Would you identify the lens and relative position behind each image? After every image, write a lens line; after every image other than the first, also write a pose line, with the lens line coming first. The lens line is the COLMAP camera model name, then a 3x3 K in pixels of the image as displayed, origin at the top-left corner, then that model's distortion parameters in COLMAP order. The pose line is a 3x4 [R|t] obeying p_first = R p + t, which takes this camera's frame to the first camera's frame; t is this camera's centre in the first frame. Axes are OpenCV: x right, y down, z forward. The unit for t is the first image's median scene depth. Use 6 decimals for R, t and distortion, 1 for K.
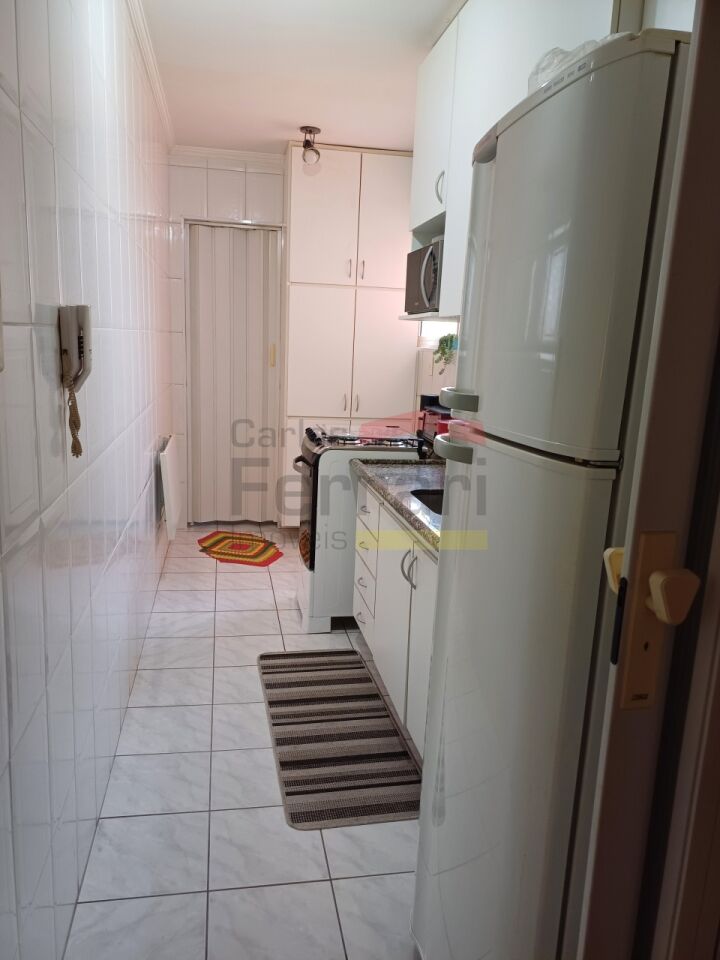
lens RADIAL K [[708.8, 0, 355.8], [0, 708.8, 494.6], [0, 0, 1]] dist [0.072629, -0.082706]
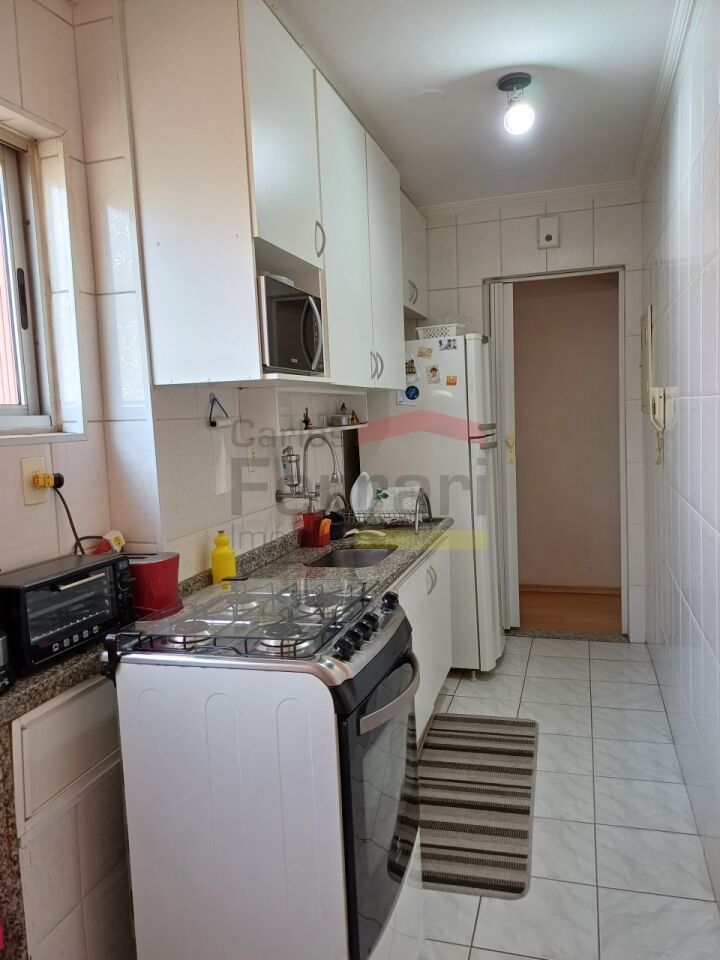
lens RADIAL K [[708.8, 0, 355.8], [0, 708.8, 494.6], [0, 0, 1]] dist [0.072629, -0.082706]
pose [[-0.882918, -0.052449, 0.466589, -0.342561], [0.104640, 0.946769, 0.304433, -0.392073], [-0.457719, 0.317613, -0.830431, 1.793783]]
